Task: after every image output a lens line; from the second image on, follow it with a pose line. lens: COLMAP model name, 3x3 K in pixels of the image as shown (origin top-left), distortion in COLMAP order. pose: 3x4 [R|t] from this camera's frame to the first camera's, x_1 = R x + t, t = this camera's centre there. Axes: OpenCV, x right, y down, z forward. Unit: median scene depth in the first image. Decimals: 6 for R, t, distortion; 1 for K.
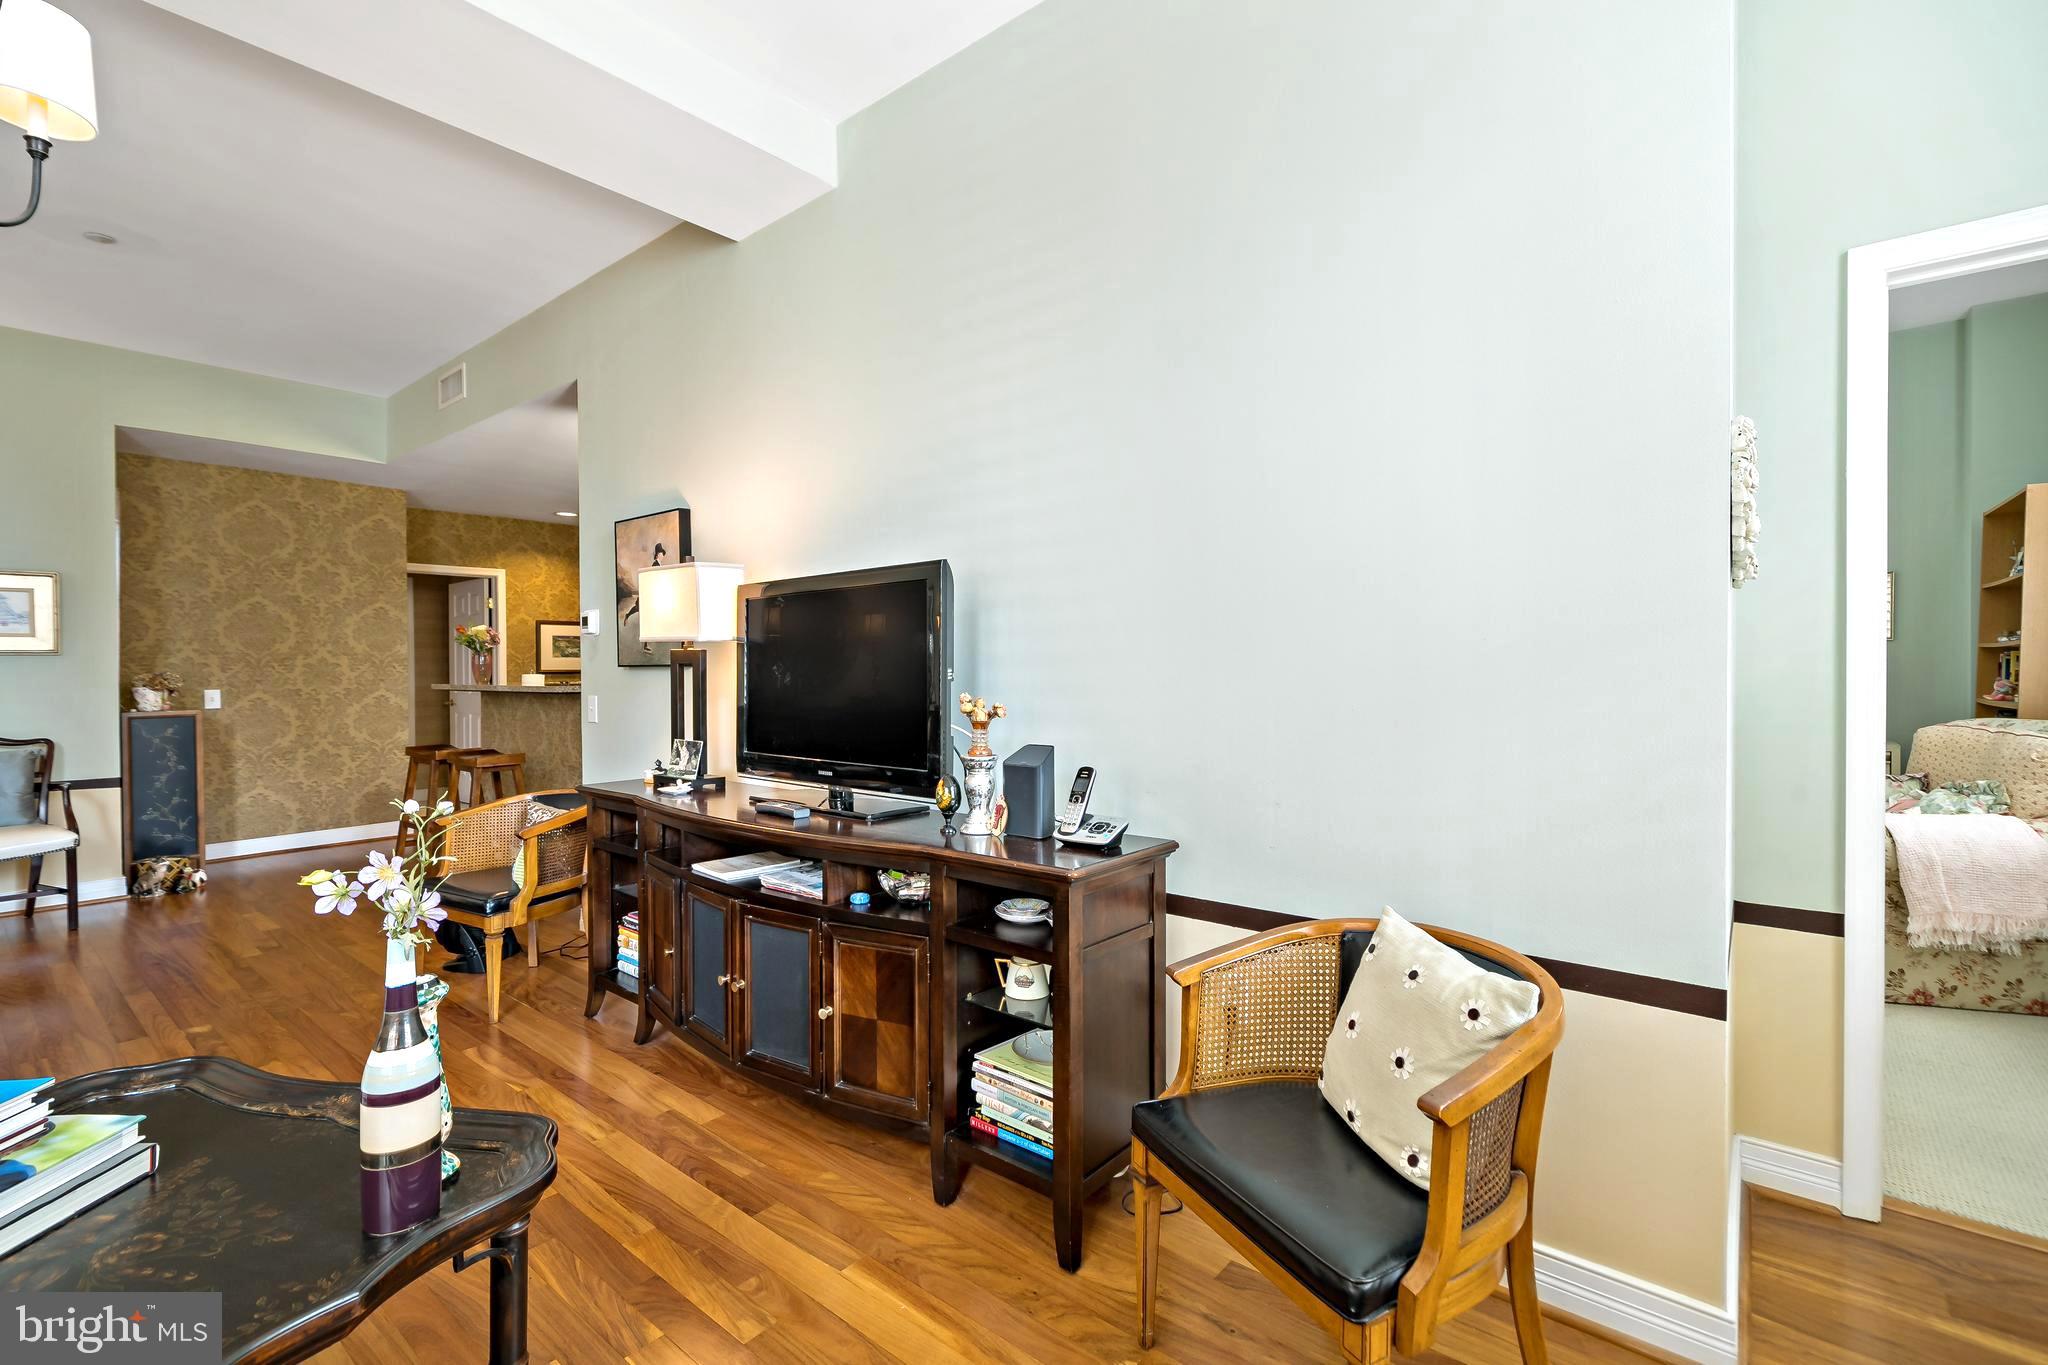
lens RADIAL K [[916.8, 0, 1024.2], [0, 916.8, 670.2], [0, 0, 1]] dist [0.001391, 0.000025]
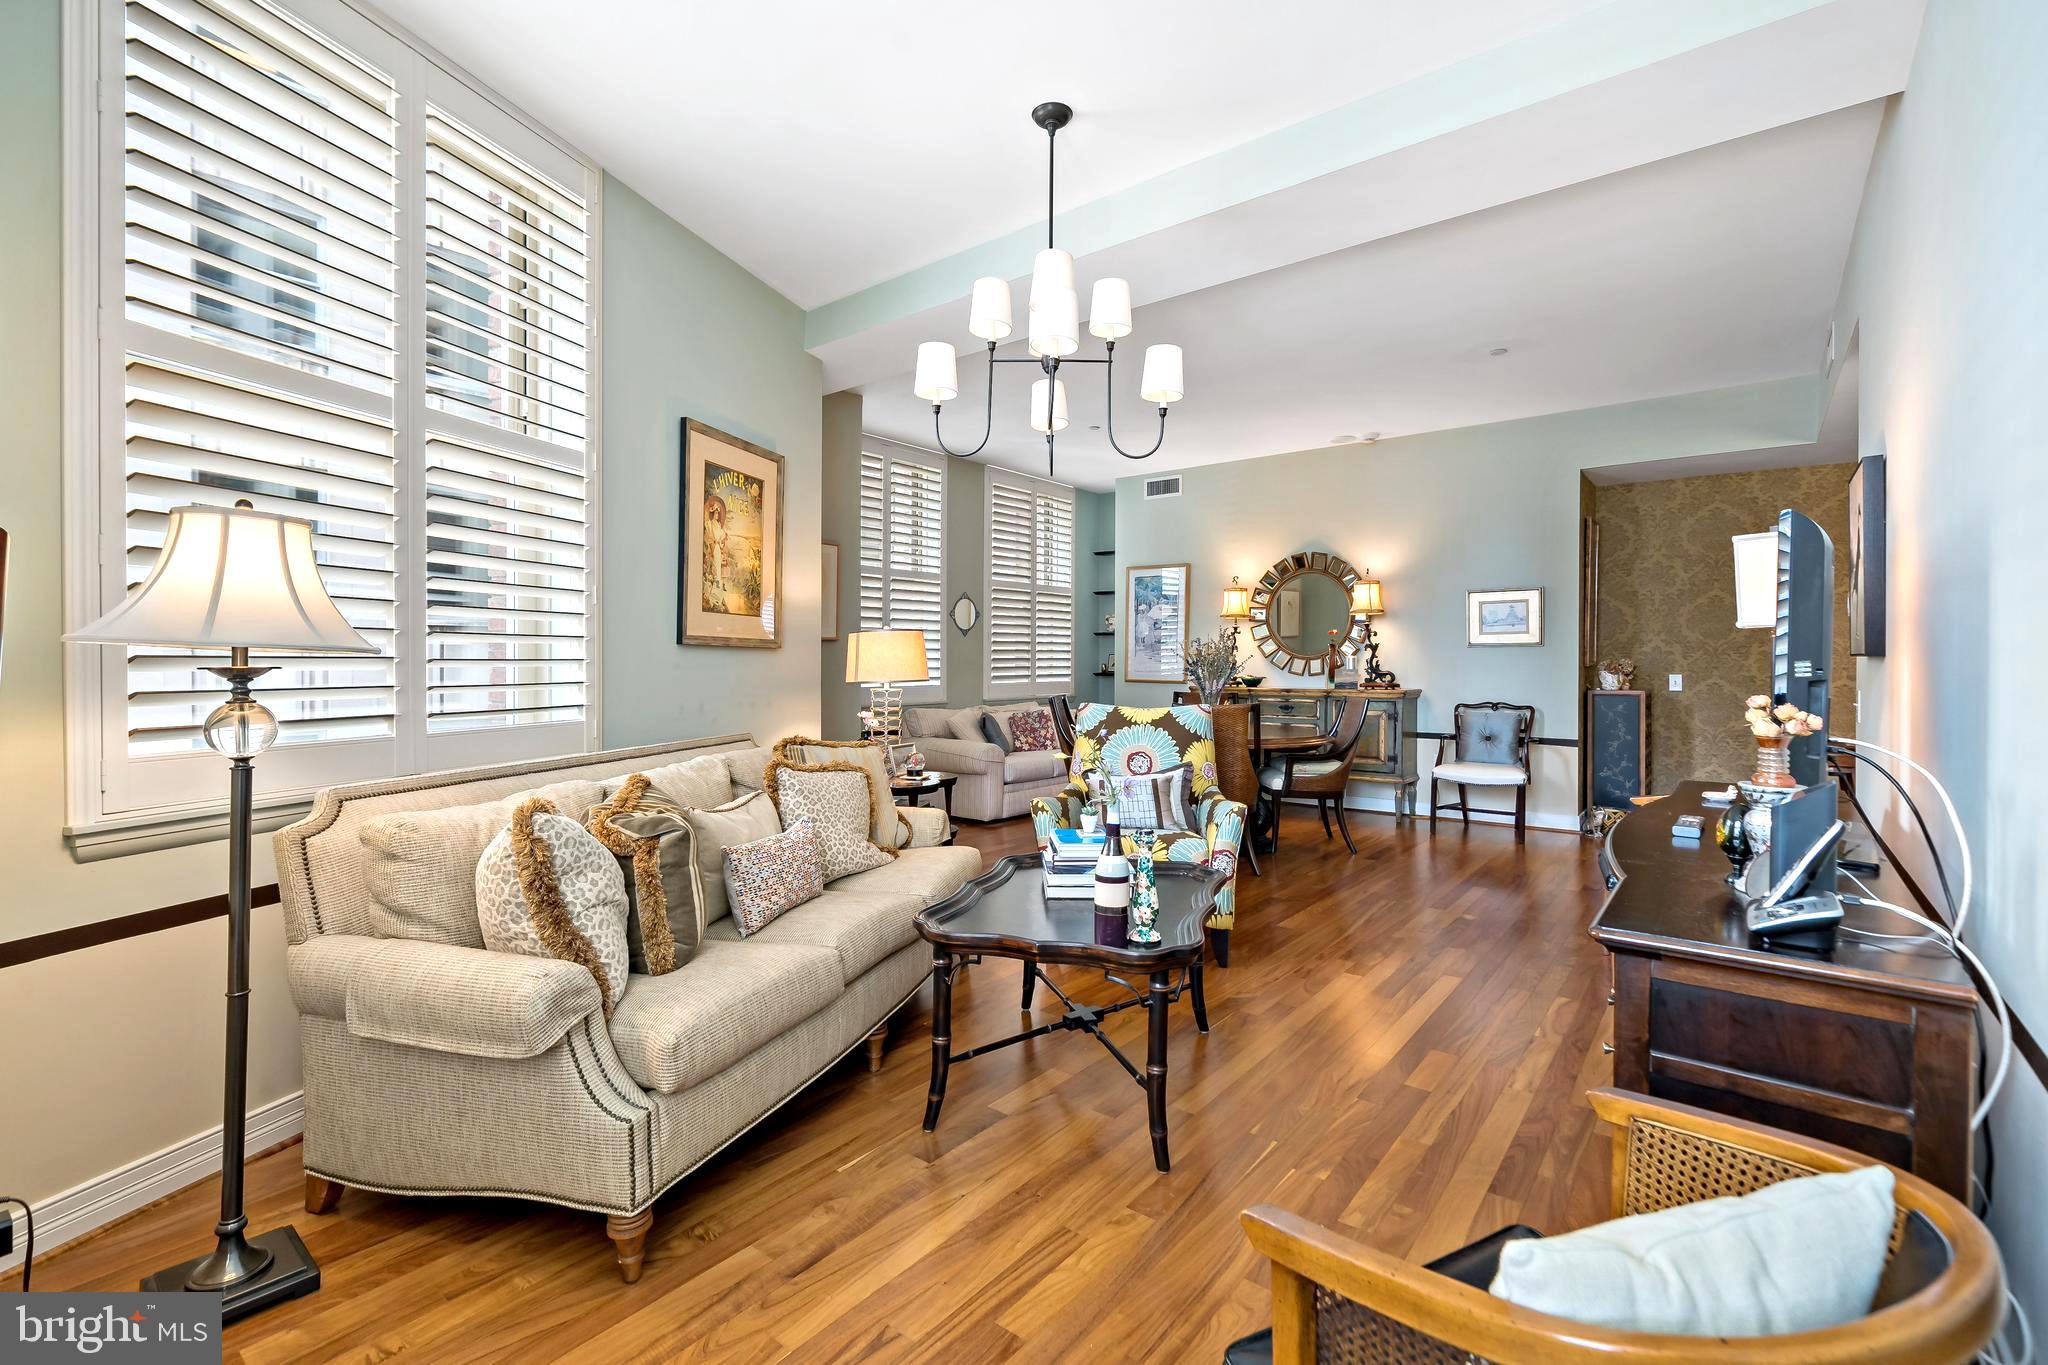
lens RADIAL K [[916.8, 0, 1024.2], [0, 916.8, 670.2], [0, 0, 1]] dist [0.001391, 0.000025]
pose [[0.008190, 0.017992, -0.999805, 0.265101], [-0.002591, 0.999835, 0.017971, -0.002640], [0.999963, 0.002443, 0.008236, 0.174832]]
